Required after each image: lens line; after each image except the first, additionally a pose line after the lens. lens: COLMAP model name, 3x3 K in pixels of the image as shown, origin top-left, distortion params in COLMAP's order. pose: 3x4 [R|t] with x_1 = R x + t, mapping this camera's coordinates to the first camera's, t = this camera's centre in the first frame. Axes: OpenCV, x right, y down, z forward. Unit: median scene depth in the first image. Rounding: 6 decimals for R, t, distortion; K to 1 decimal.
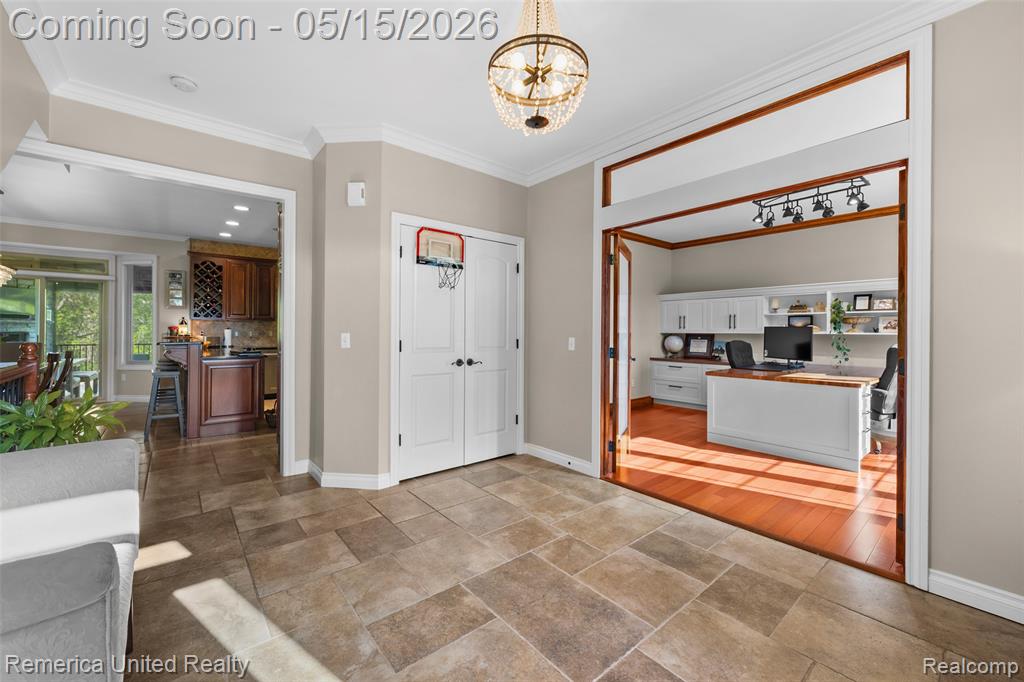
lens RADIAL K [[407.8, 0, 510.6], [0, 407.8, 331.6], [0, 0, 1]] dist [-0.004669, 0.000774]
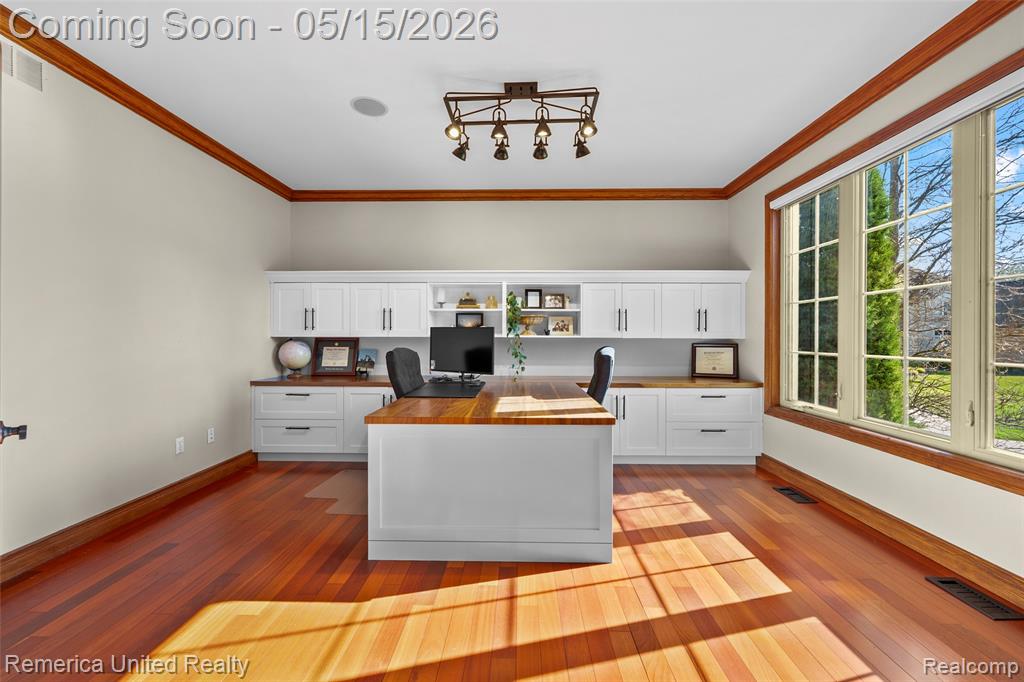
lens RADIAL K [[407.8, 0, 511.3], [0, 407.8, 337.7], [0, 0, 1]] dist [-0.004669, 0.000774]
pose [[0.644853, -0.005441, 0.764288, 0.181130], [0.002257, 0.999984, 0.005215, 0.002867], [-0.764304, -0.001638, 0.644854, 0.453506]]
